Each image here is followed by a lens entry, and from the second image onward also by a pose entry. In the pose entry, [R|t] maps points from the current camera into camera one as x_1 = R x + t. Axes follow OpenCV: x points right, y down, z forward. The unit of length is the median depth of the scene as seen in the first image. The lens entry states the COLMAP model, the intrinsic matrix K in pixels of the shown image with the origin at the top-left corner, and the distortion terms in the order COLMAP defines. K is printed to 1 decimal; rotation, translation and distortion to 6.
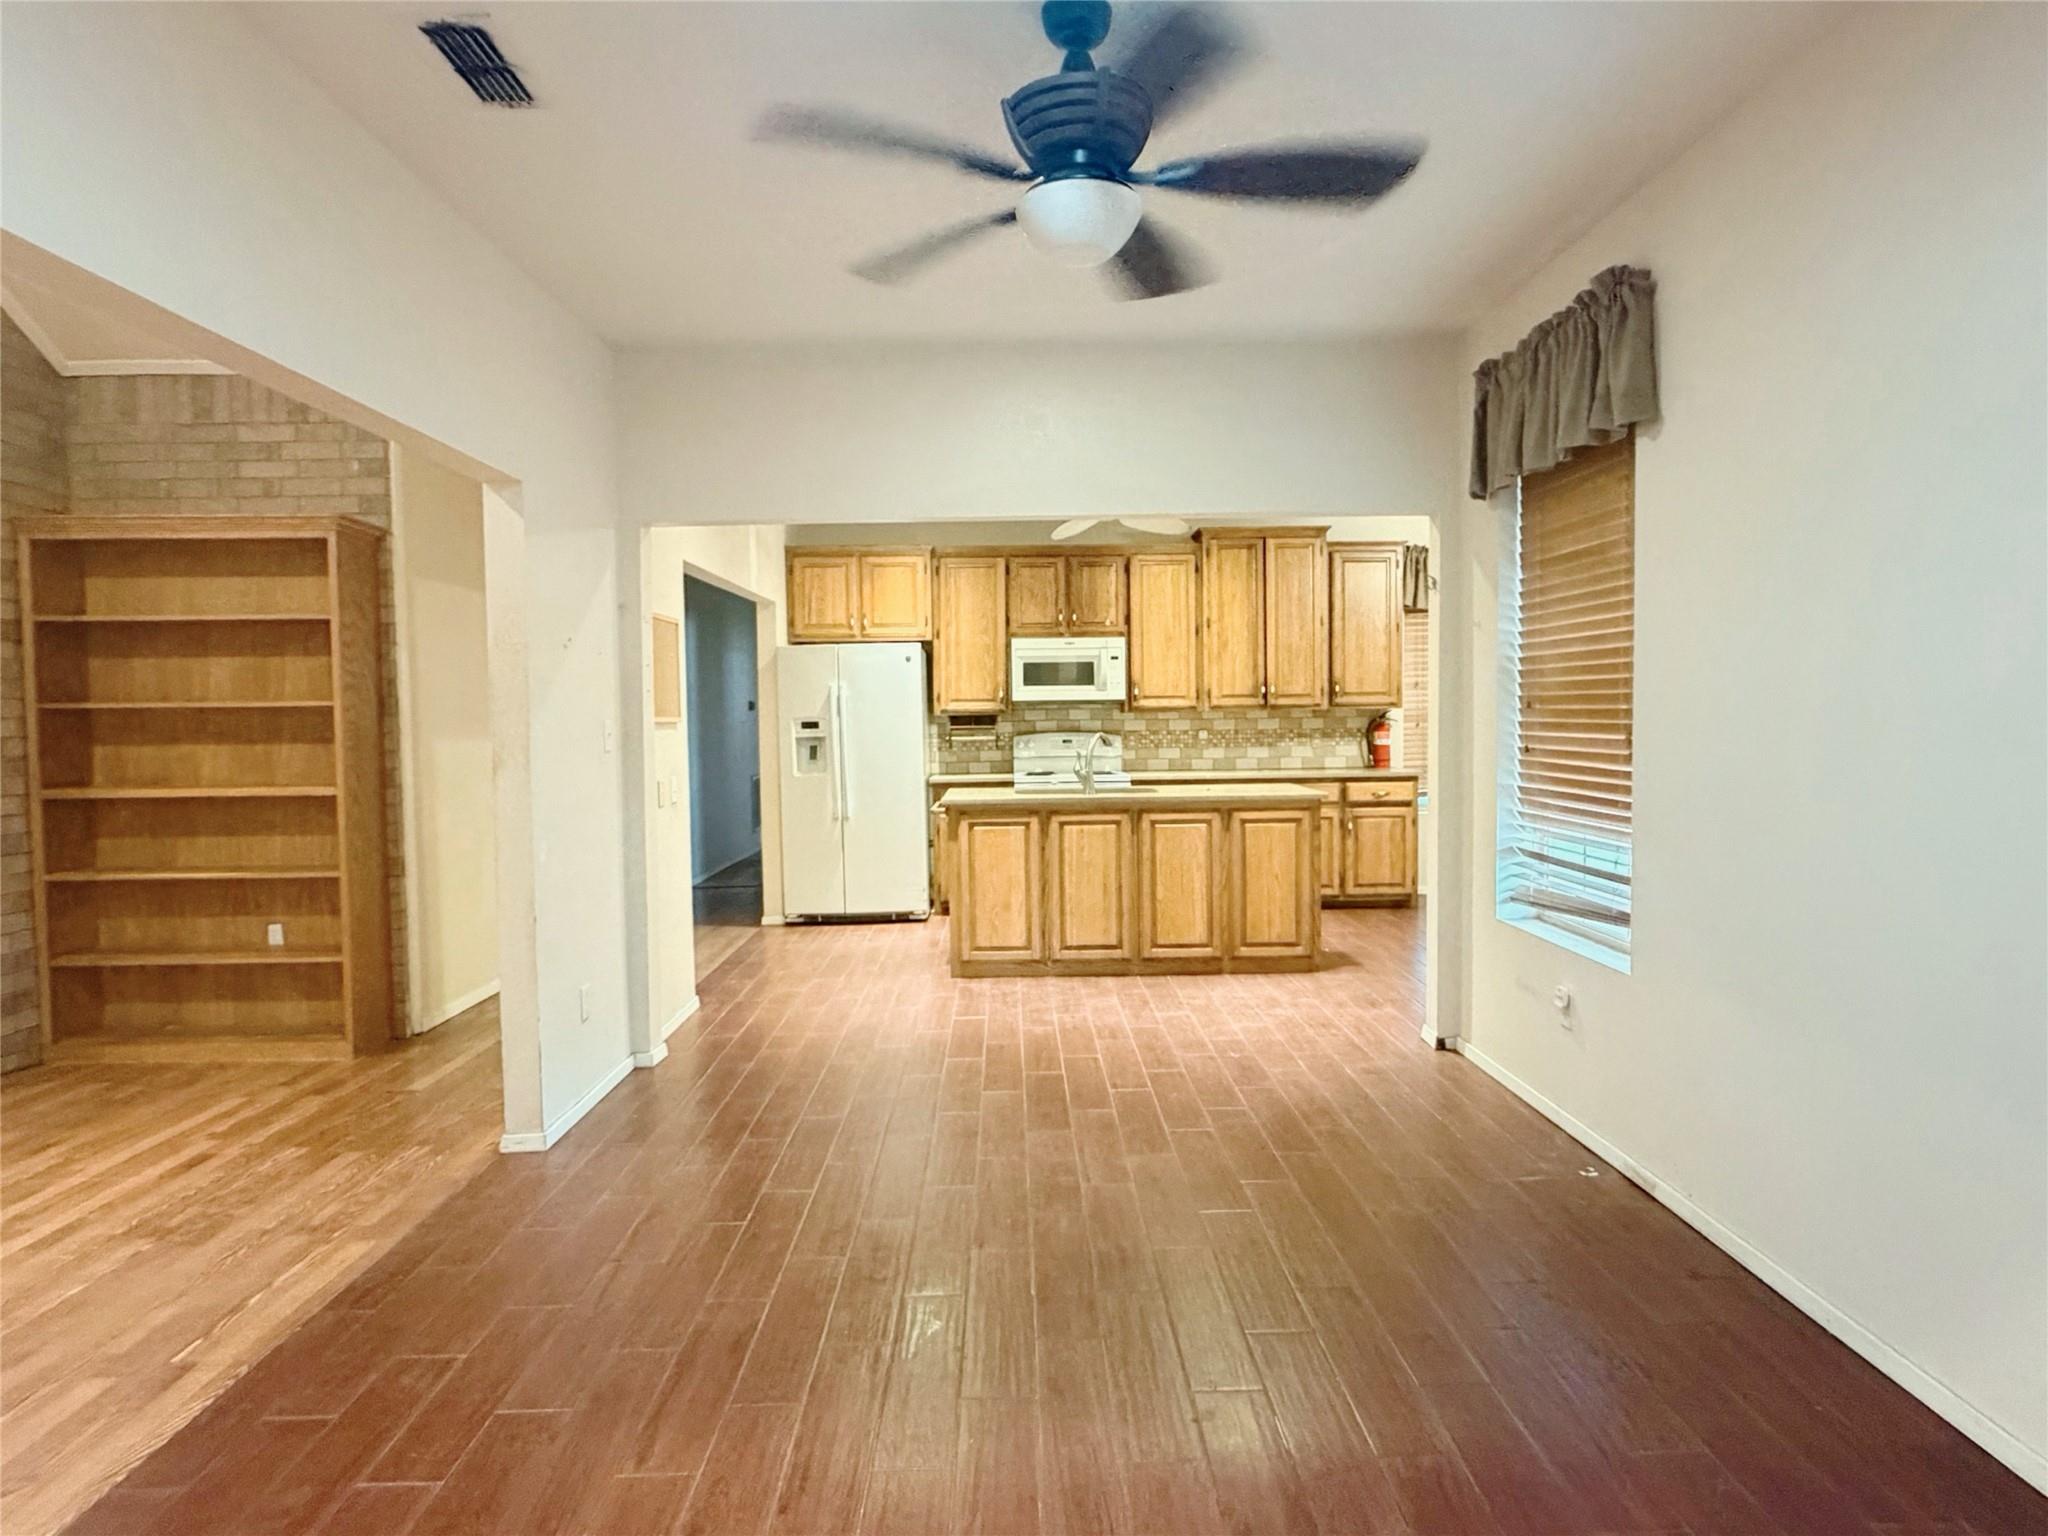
lens RADIAL K [[1162.8, 0, 1026.3], [0, 1162.8, 769.0], [0, 0, 1]] dist [-0.000589, 0.000630]
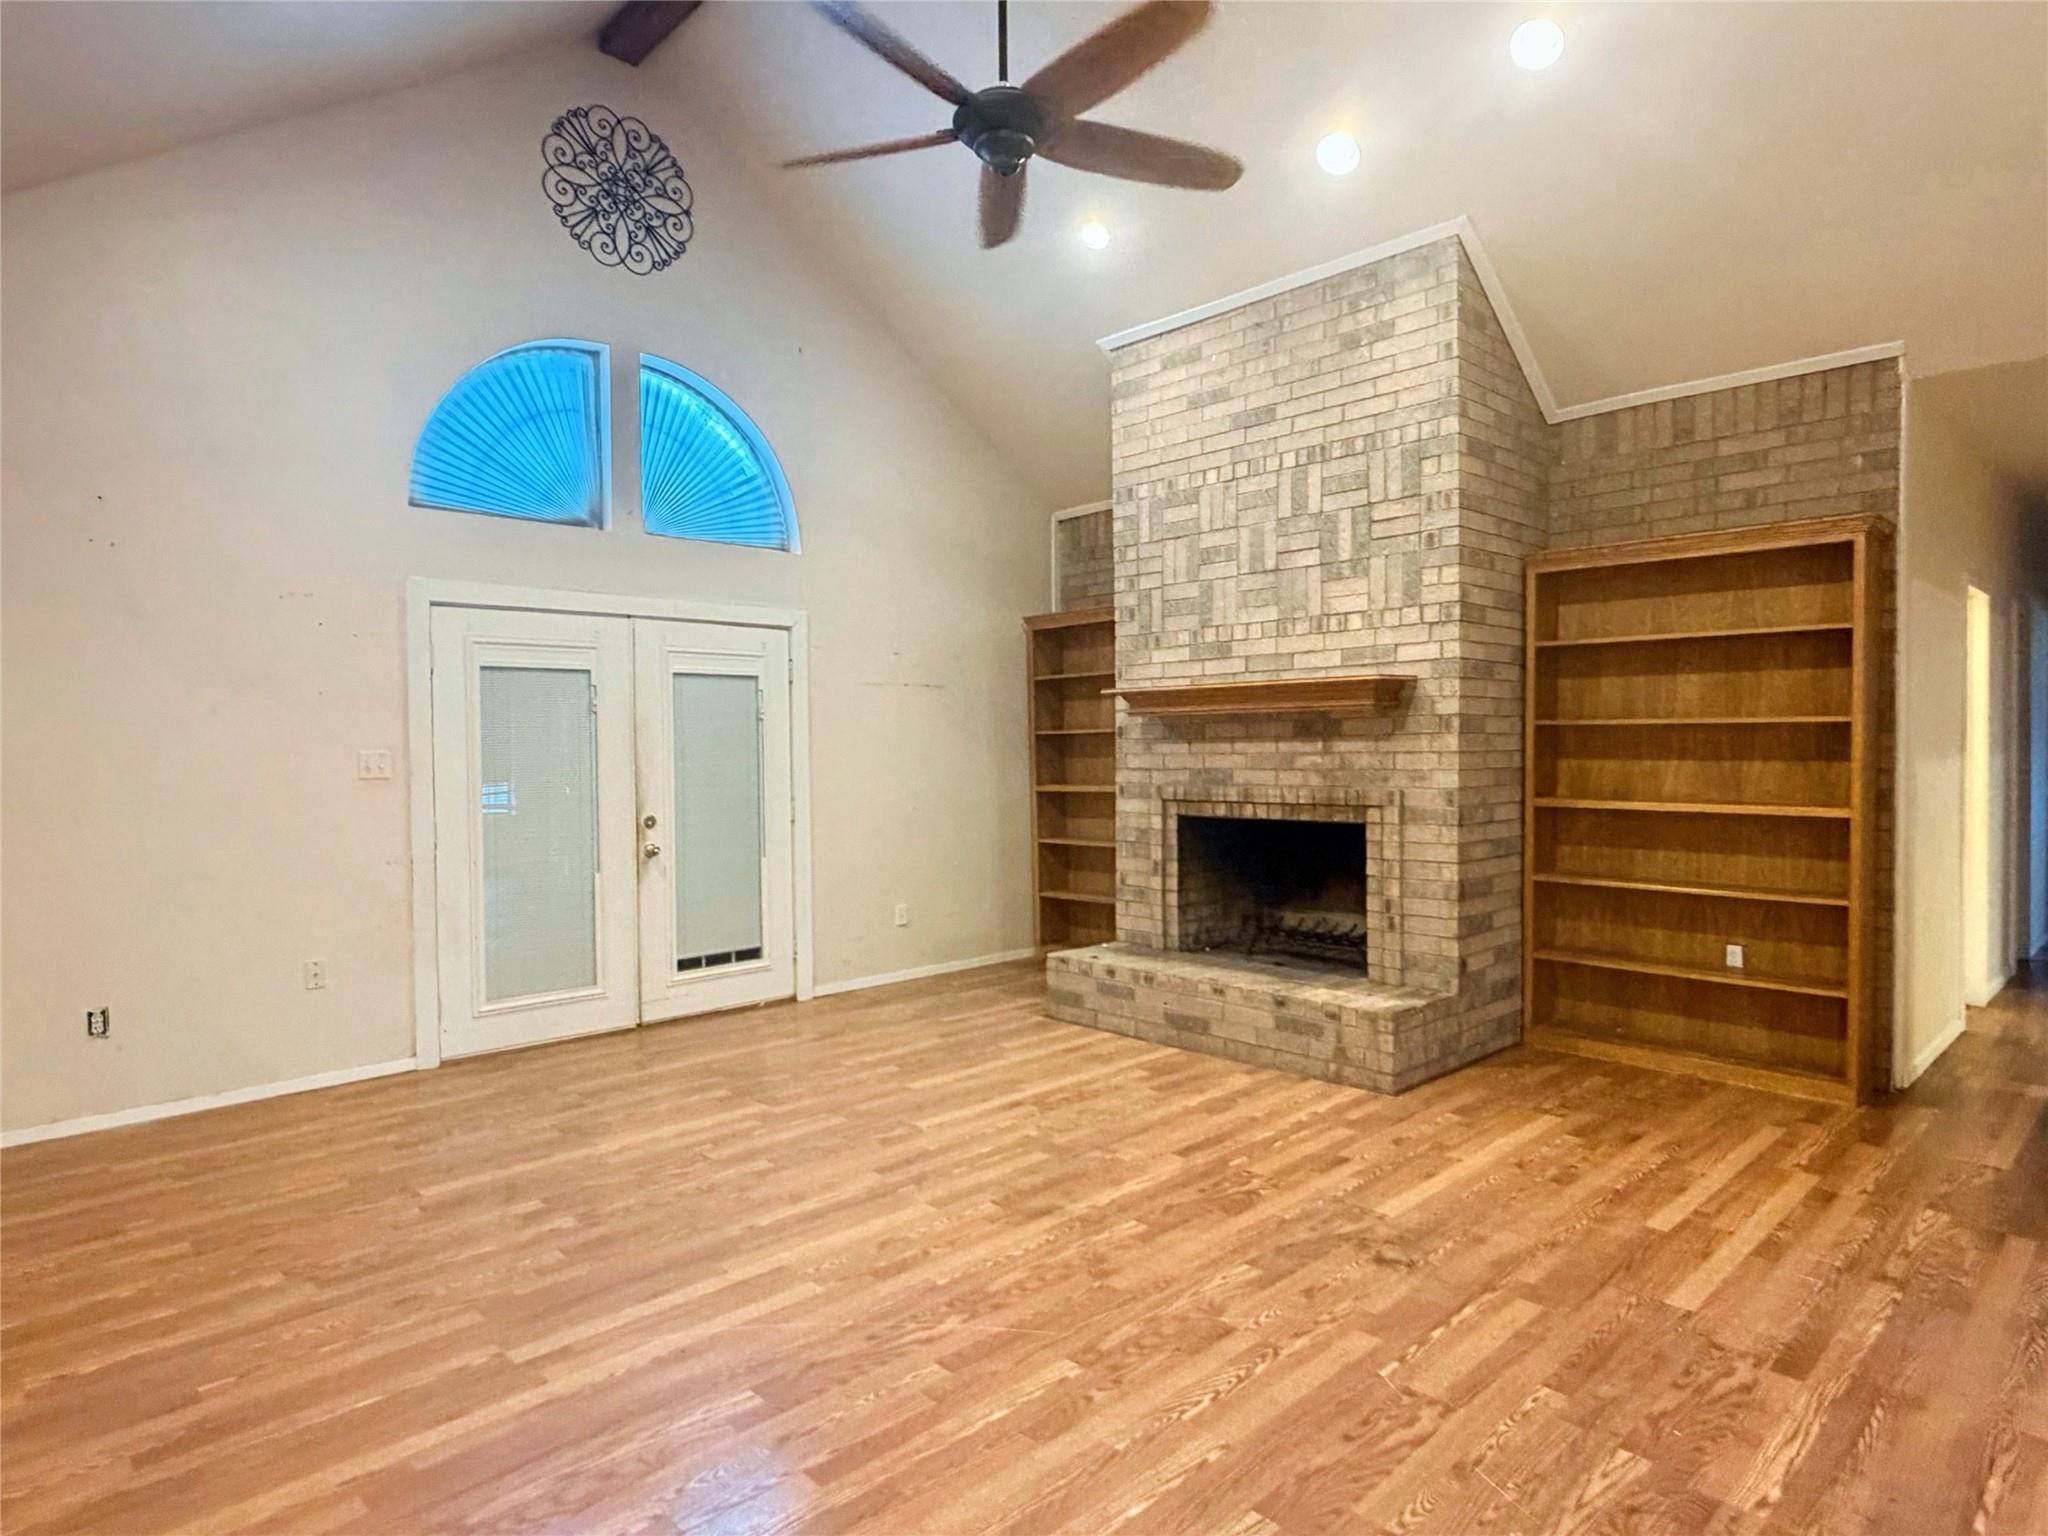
lens RADIAL K [[1164.5, 0, 1024.0], [0, 1164.5, 768.0], [0, 0, 1]] dist [0.004246, -0.000837]
pose [[0.683680, 0.024867, -0.729359, -0.223639], [-0.033997, 0.999420, 0.002207, 0.001854], [0.728990, 0.023287, 0.684128, -0.070807]]
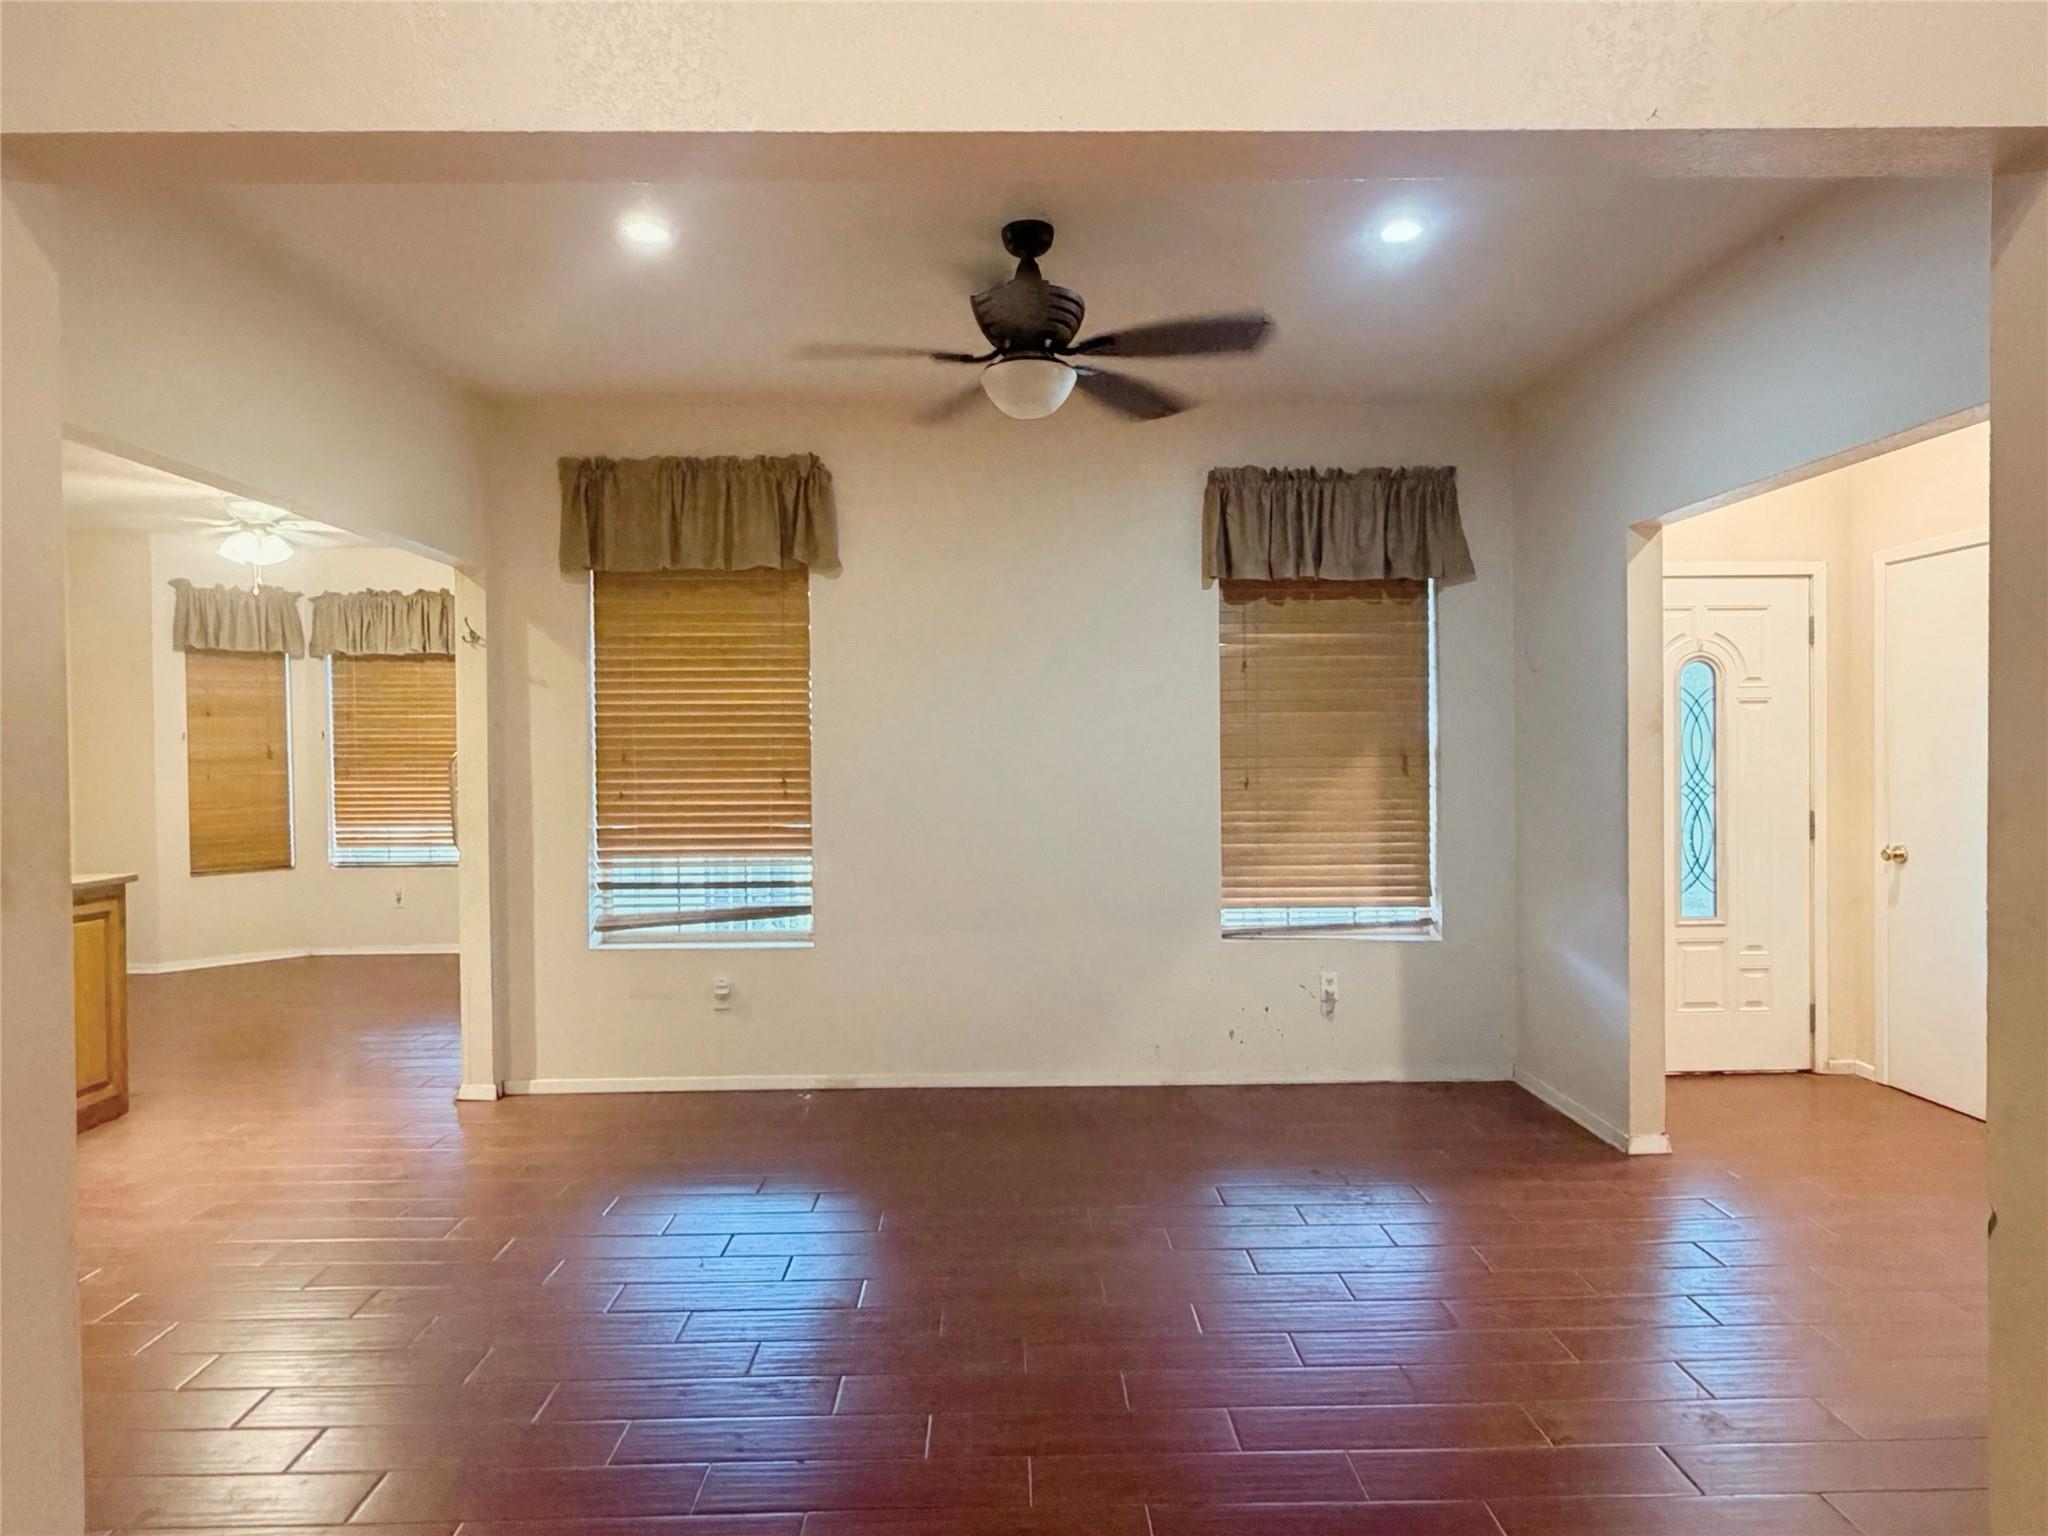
lens RADIAL K [[1162.8, 0, 1026.3], [0, 1162.8, 769.0], [0, 0, 1]] dist [-0.000589, 0.000630]
pose [[-0.006990, -0.003558, 0.999969, -0.389037], [0.057234, 0.998353, 0.003952, -0.013218], [-0.998336, 0.057260, -0.006775, 0.317116]]
